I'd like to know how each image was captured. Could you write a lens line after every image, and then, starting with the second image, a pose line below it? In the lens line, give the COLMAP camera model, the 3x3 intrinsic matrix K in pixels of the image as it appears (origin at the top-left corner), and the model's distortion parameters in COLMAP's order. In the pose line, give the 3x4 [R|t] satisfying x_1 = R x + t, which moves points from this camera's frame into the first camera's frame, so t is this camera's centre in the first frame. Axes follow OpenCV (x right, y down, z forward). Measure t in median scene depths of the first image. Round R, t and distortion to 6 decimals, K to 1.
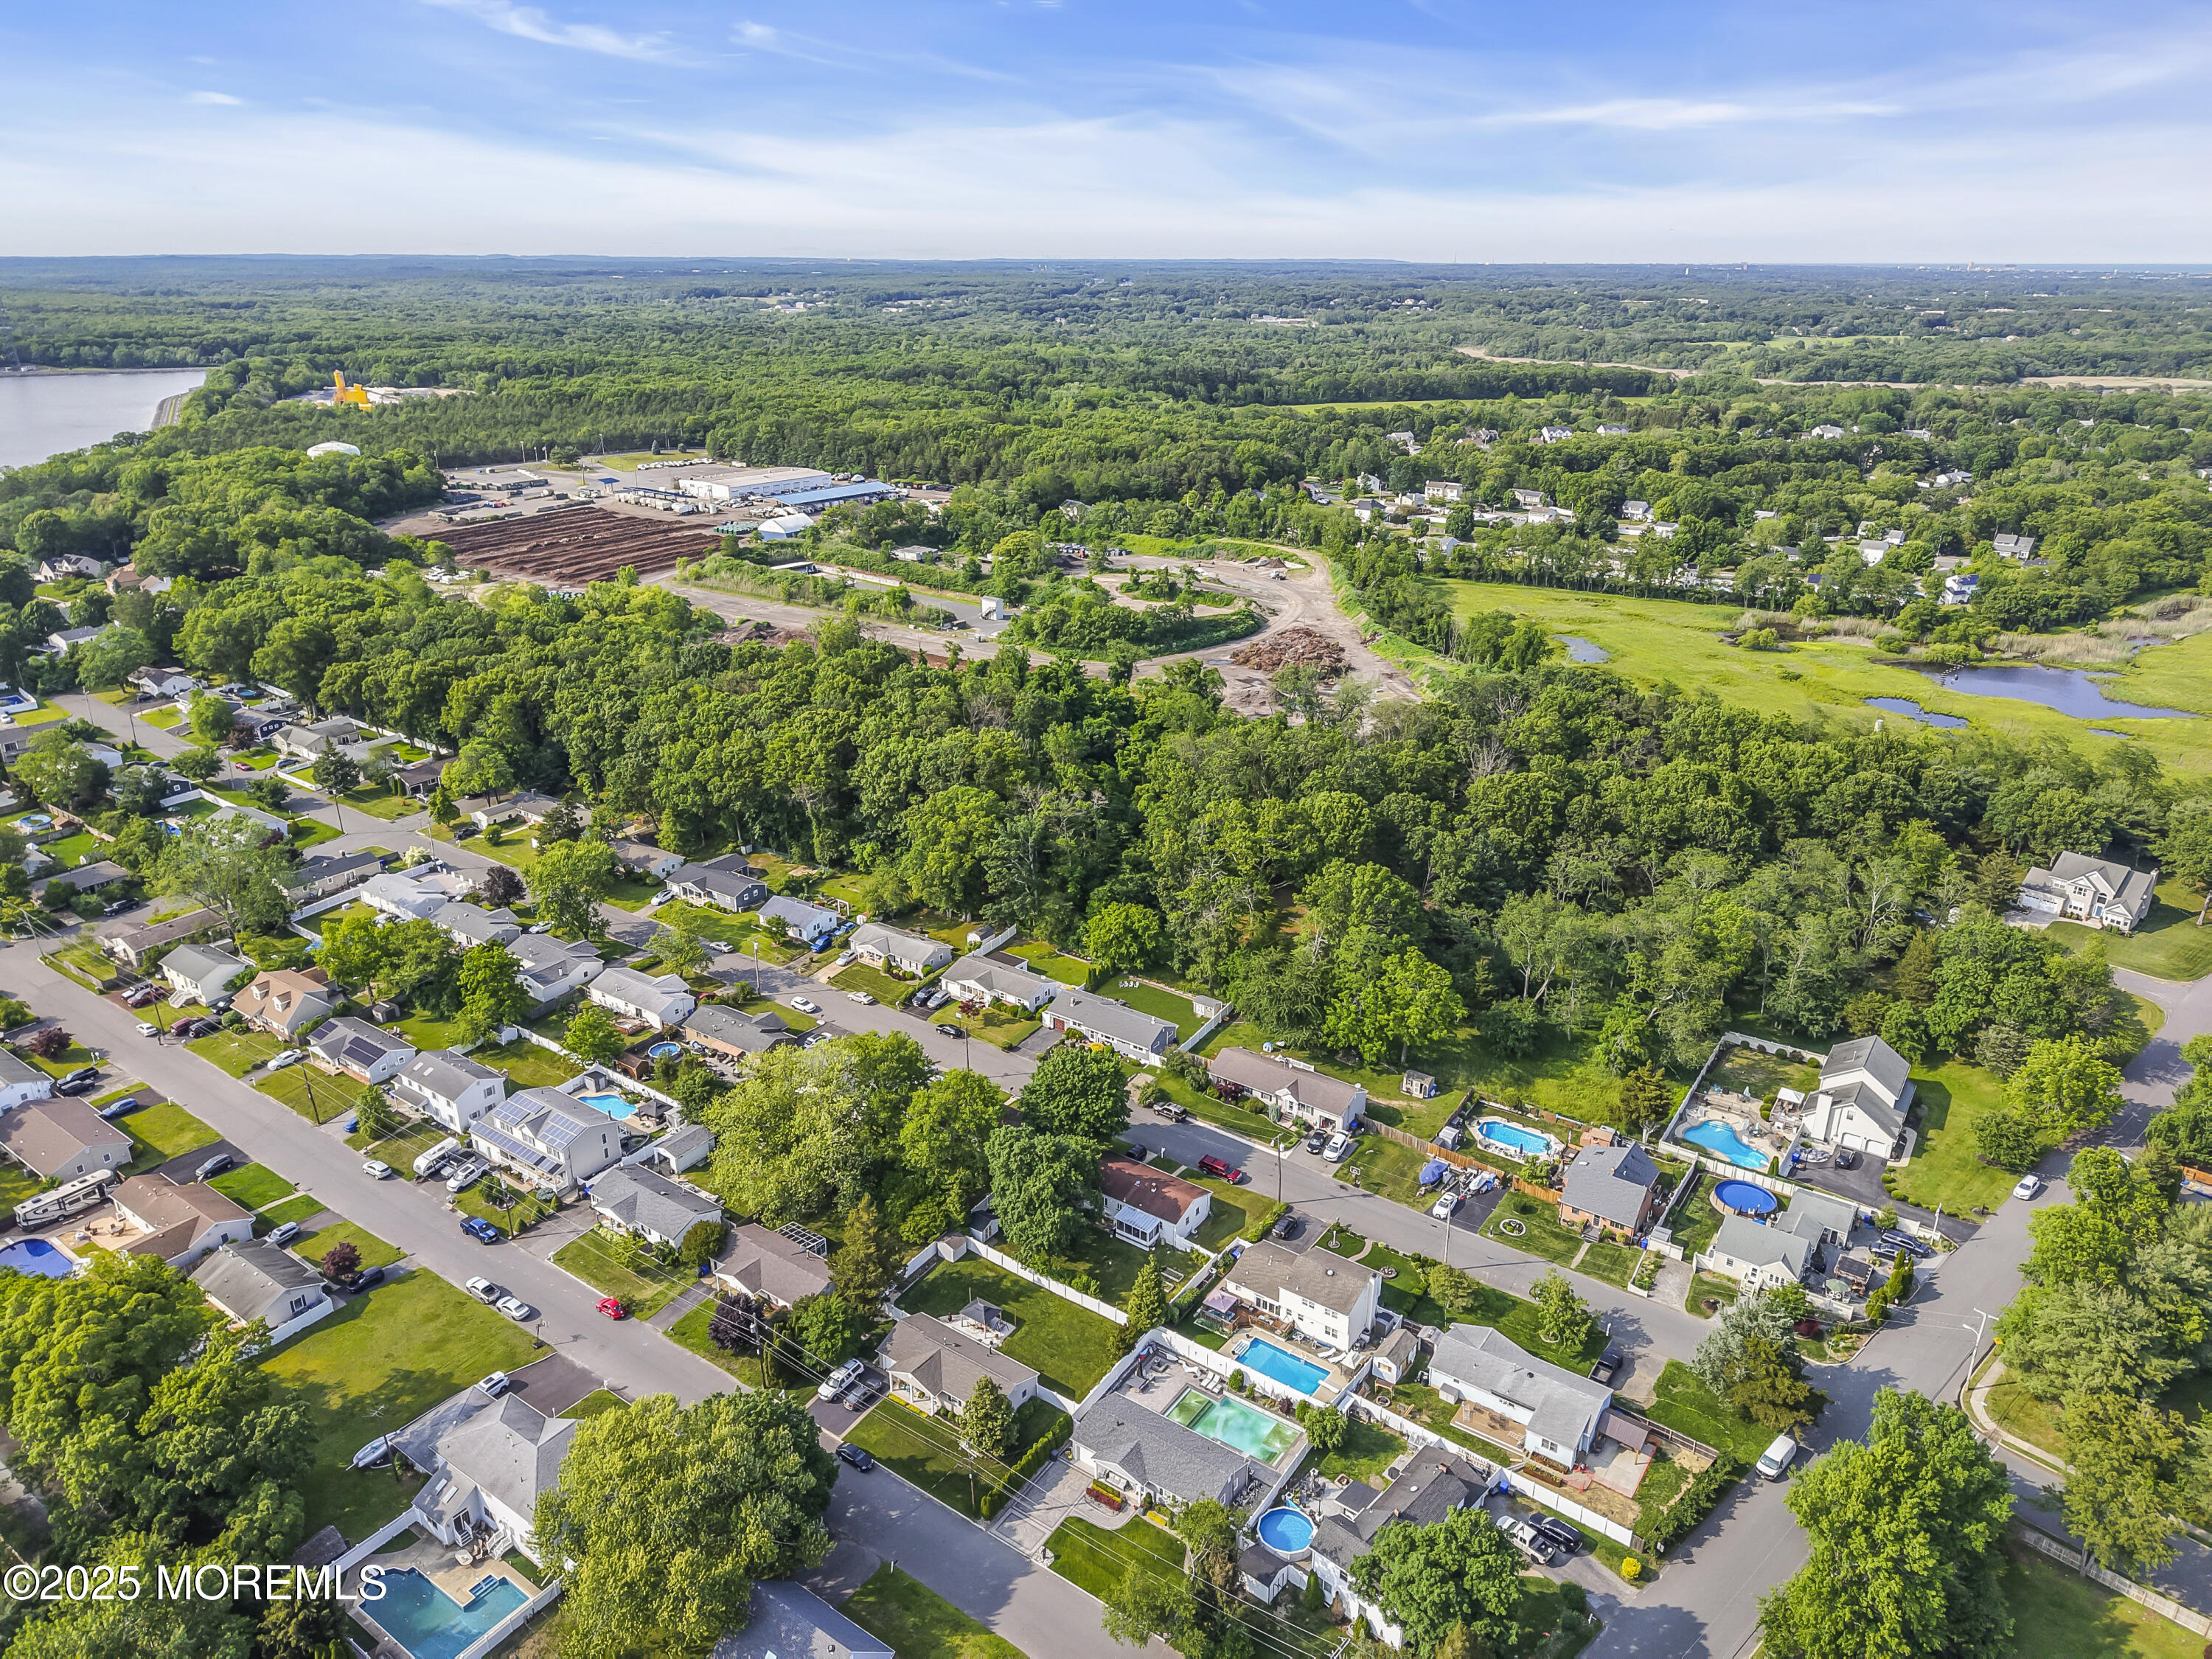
lens RADIAL K [[1470.5, 0, 1112.8], [0, 1470.5, 843.0], [0, 0, 1]] dist [0.036289, -0.048769]
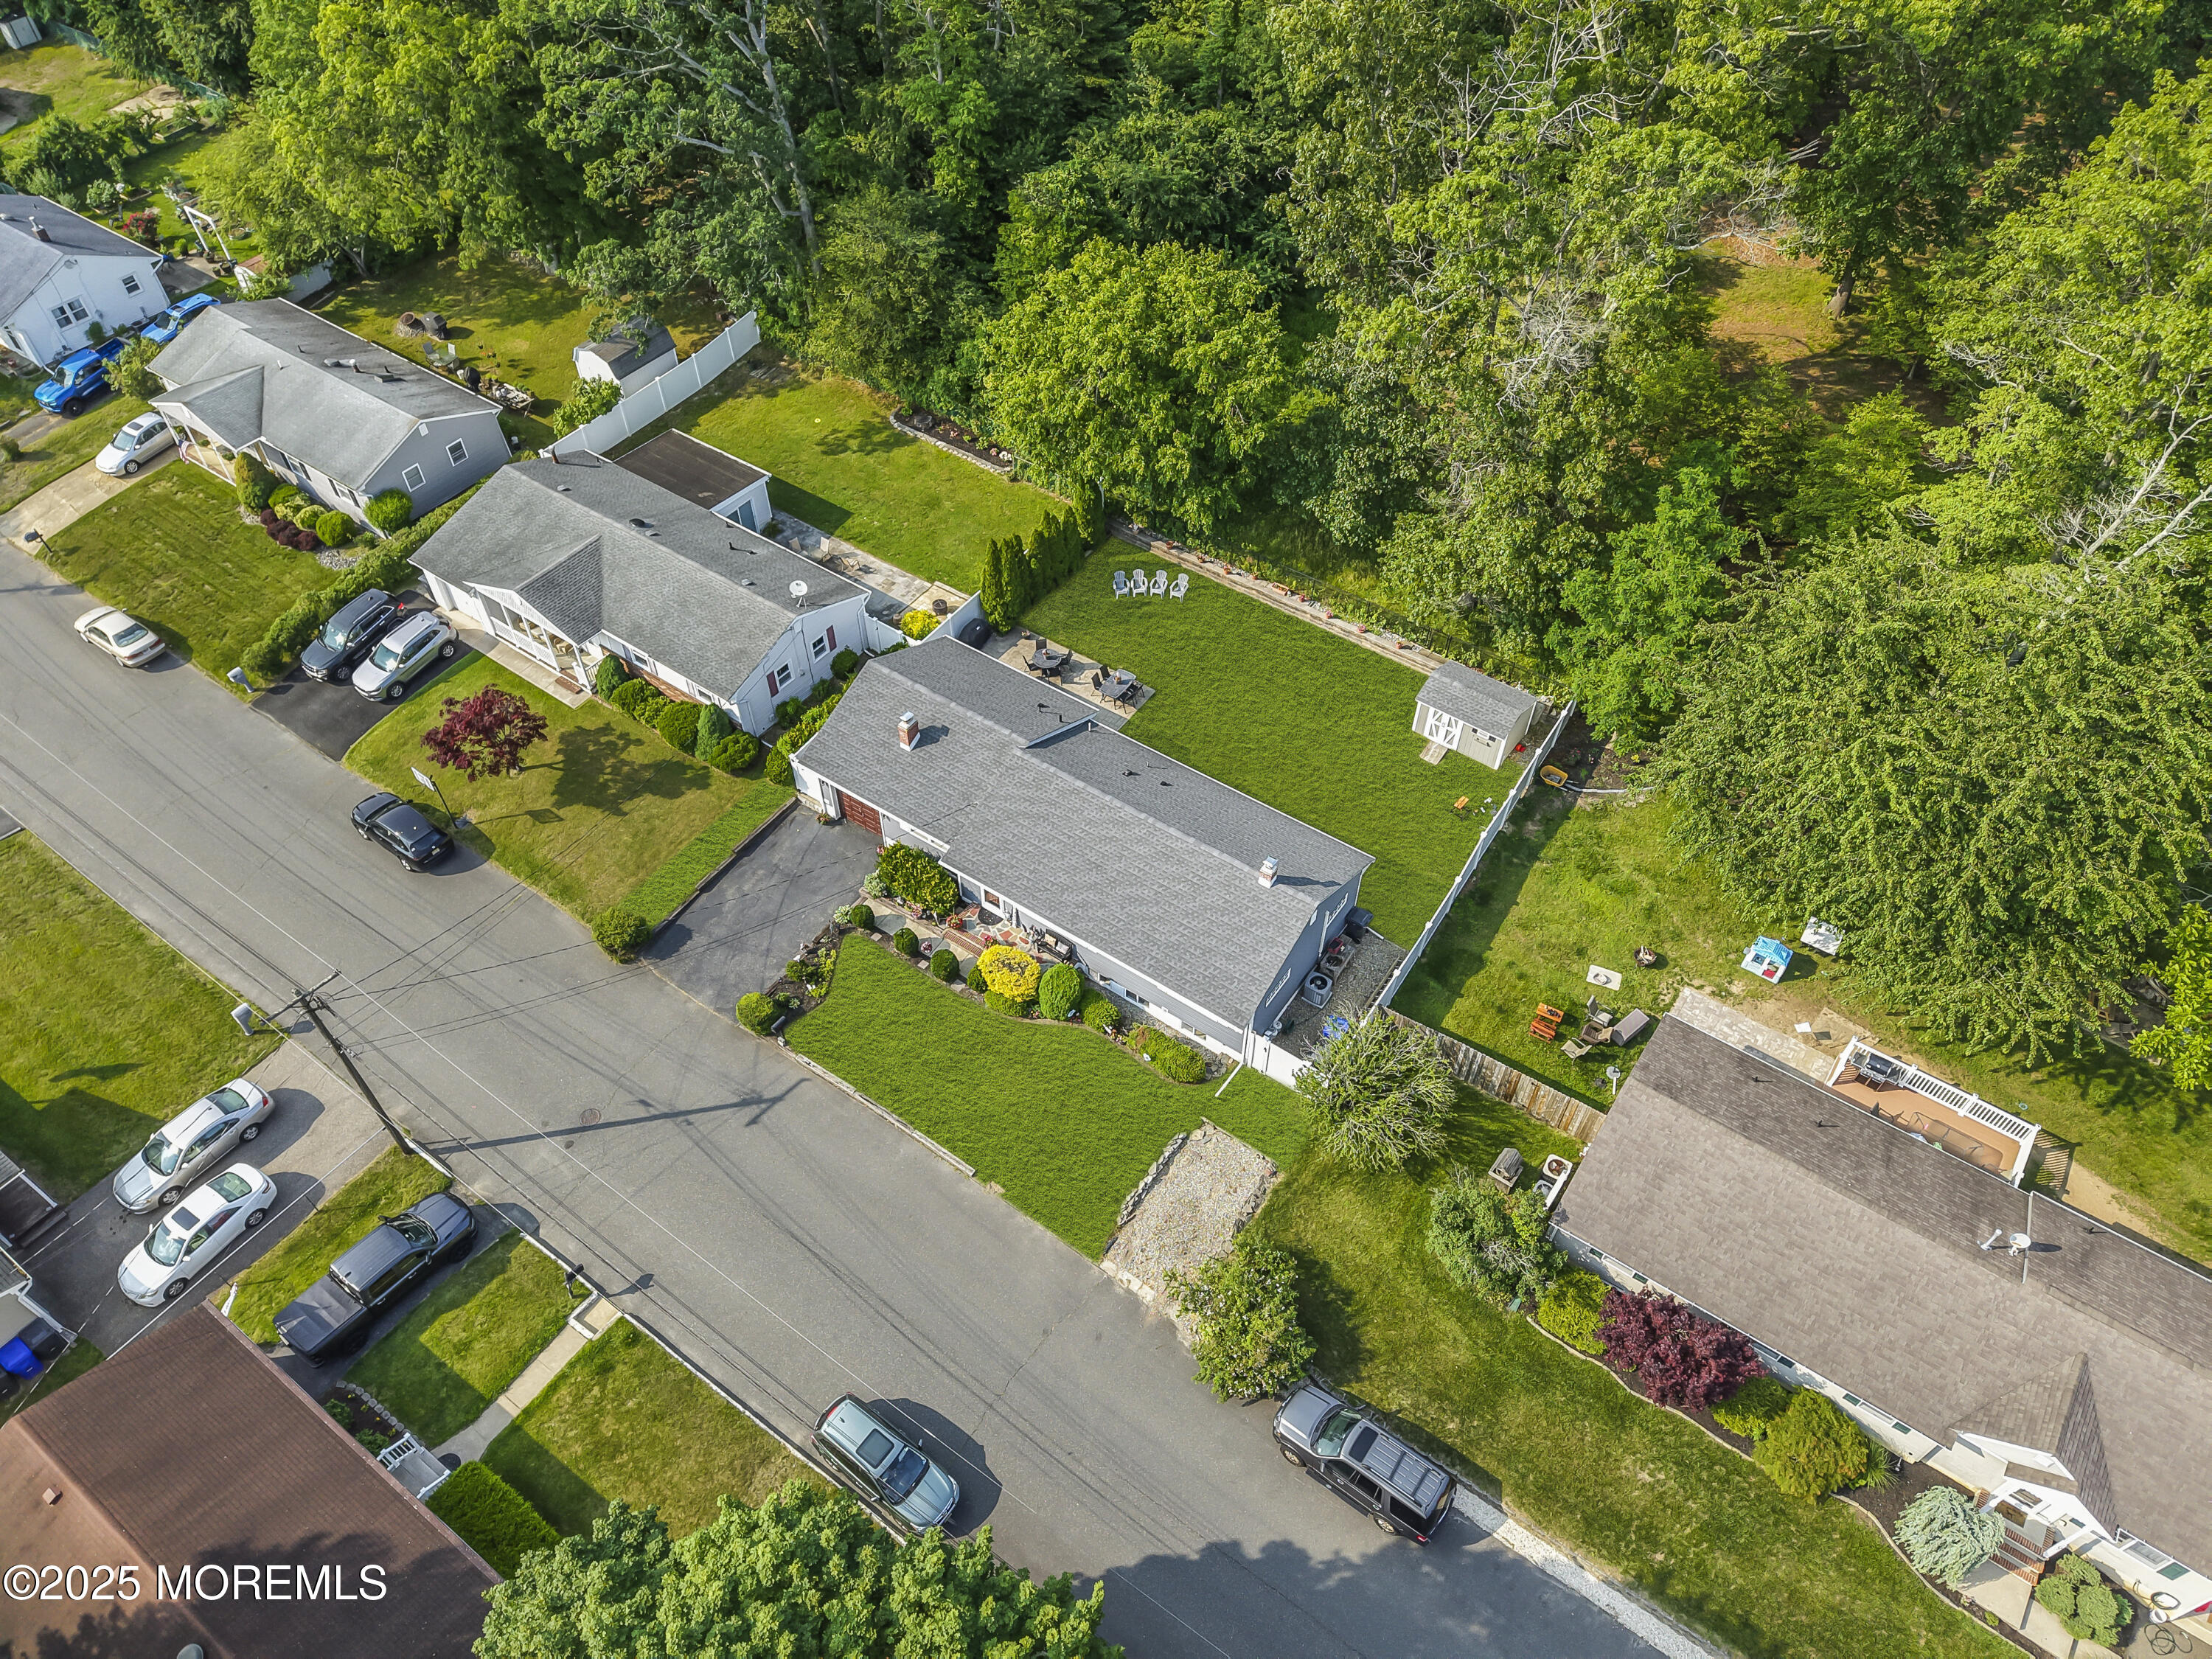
lens RADIAL K [[1512.7, 0, 1091.5], [0, 1512.7, 826.4], [0, 0, 1]] dist [0.042720, -0.049872]
pose [[0.999878, 0.007355, -0.013806, 0.004242], [-0.000535, 0.898127, 0.439736, 0.016266], [0.015633, -0.439675, 0.898021, 0.721086]]
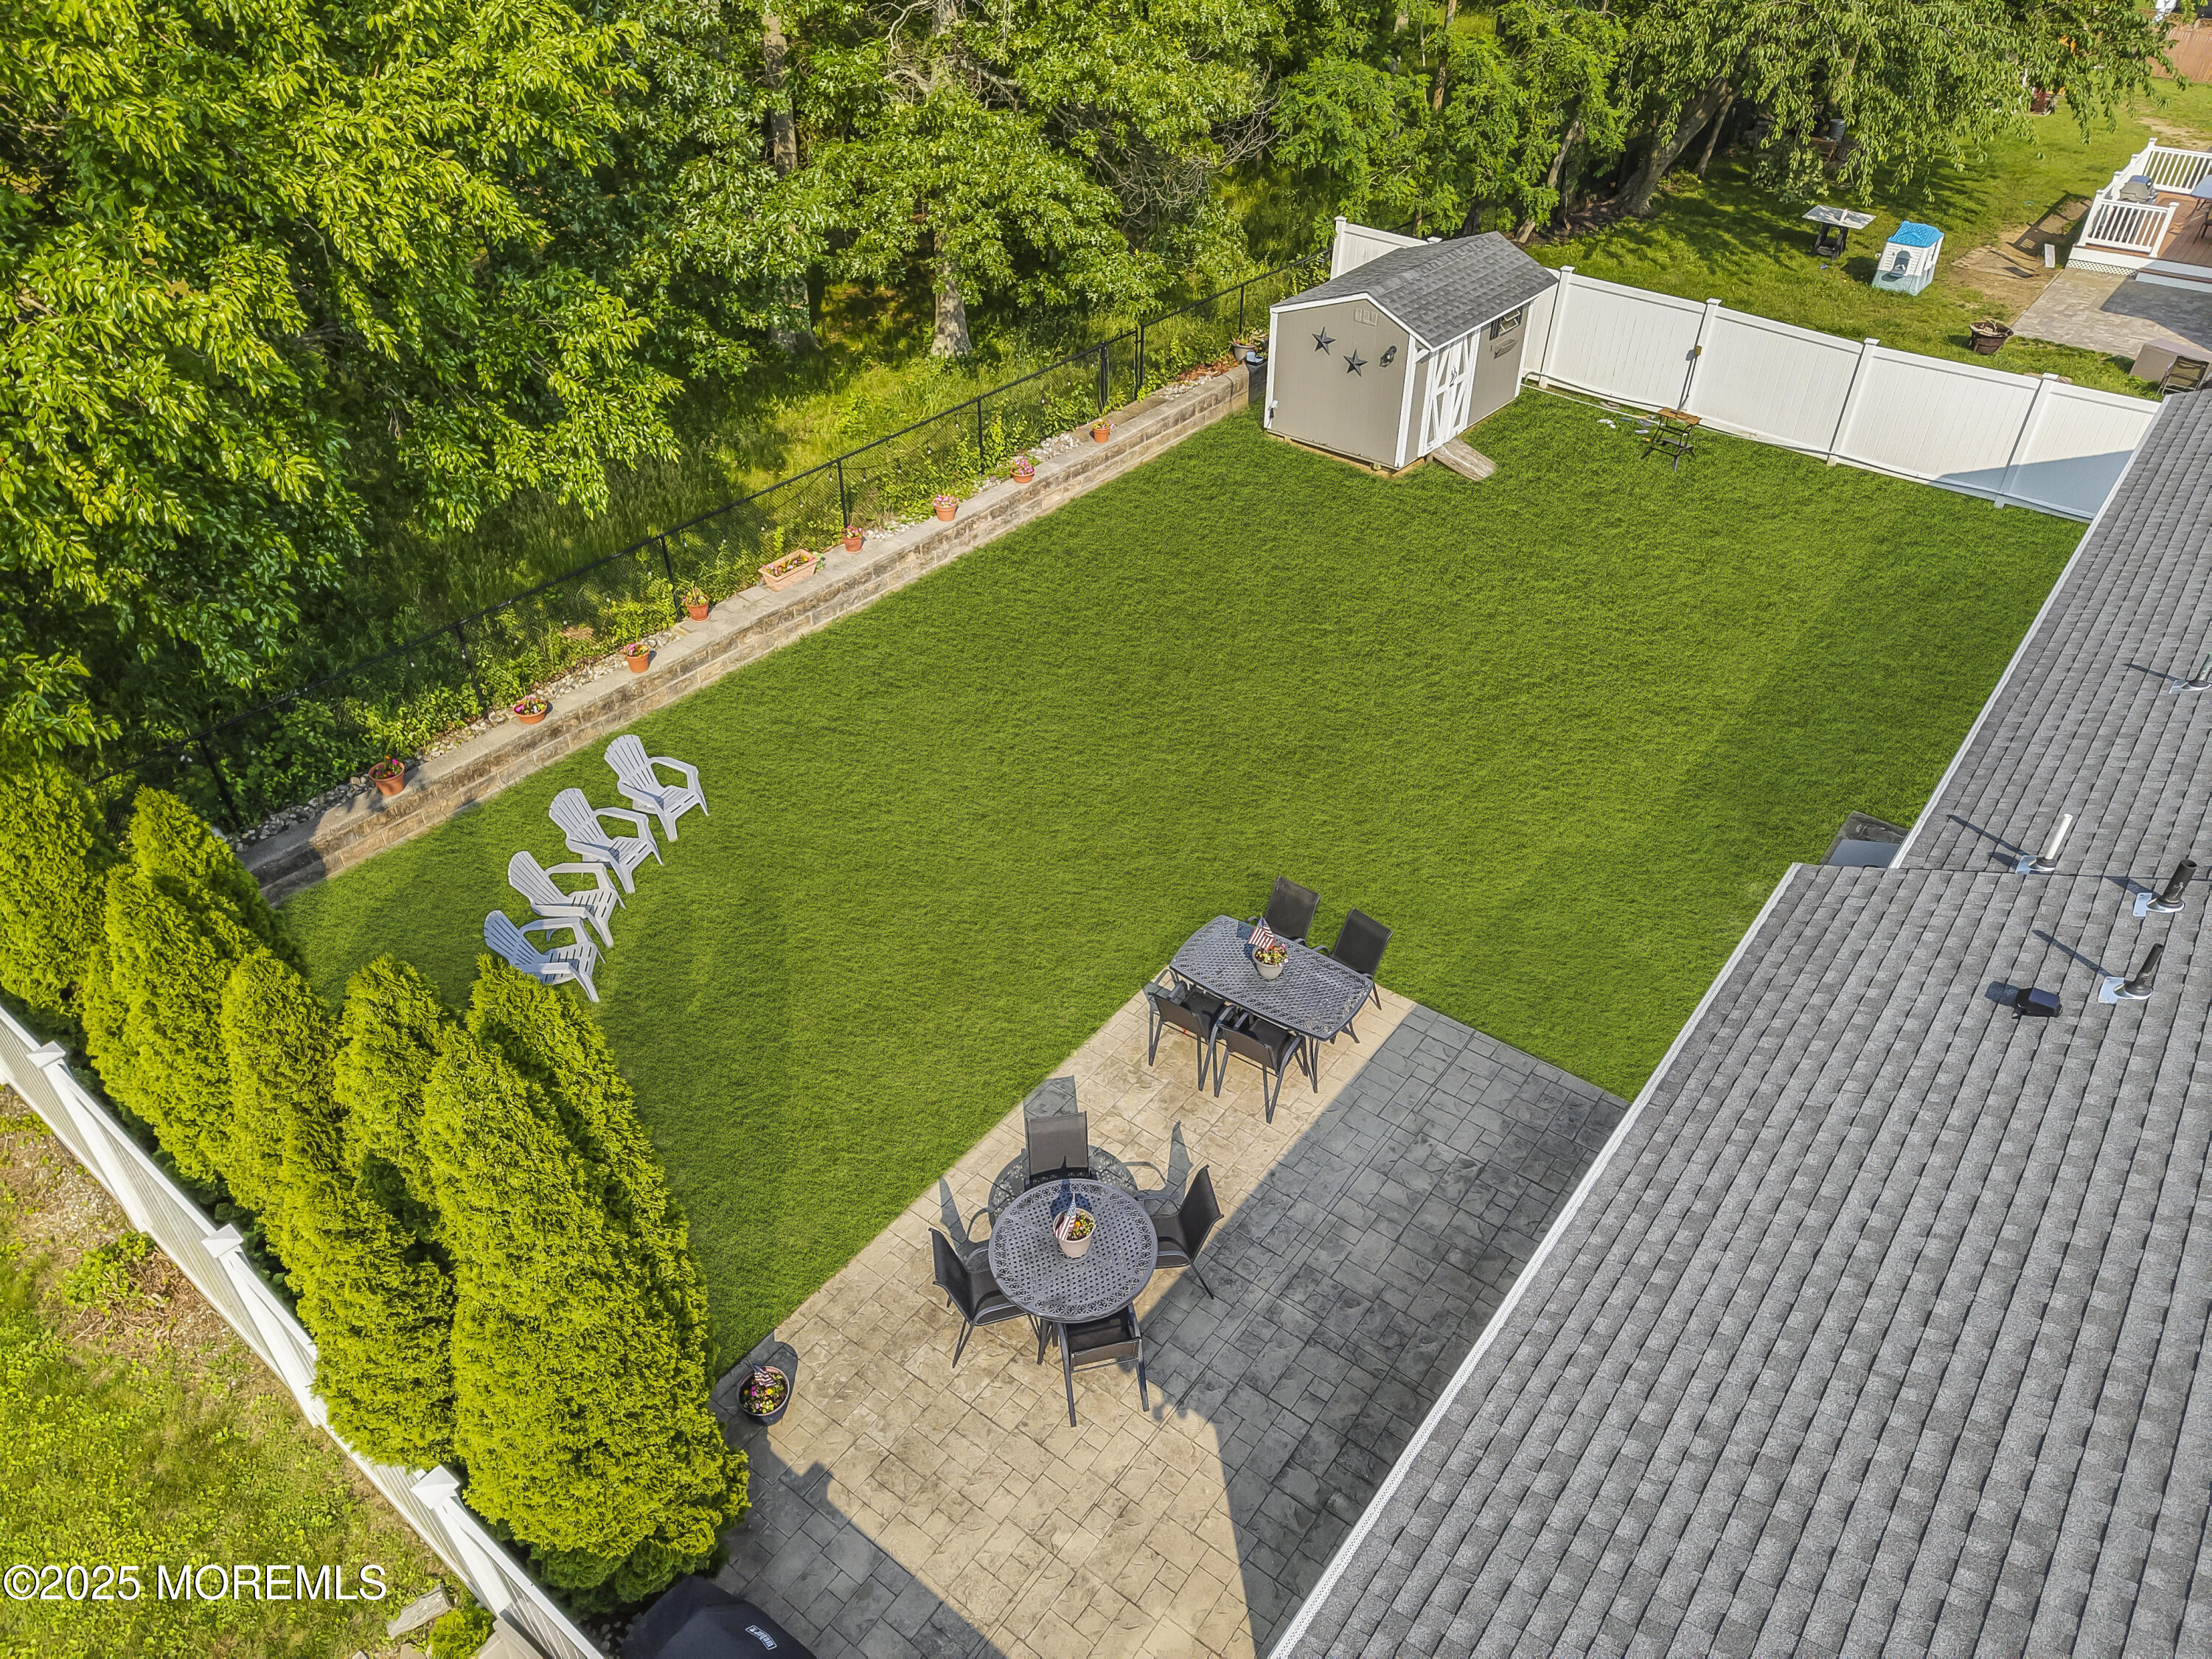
lens RADIAL K [[1470.5, 0, 1112.8], [0, 1470.5, 843.0], [0, 0, 1]] dist [0.036289, -0.048769]
pose [[0.056718, -0.609832, 0.790498, -0.032838], [0.369664, 0.748328, 0.550777, 0.069554], [-0.927433, 0.260979, 0.267877, 0.941847]]
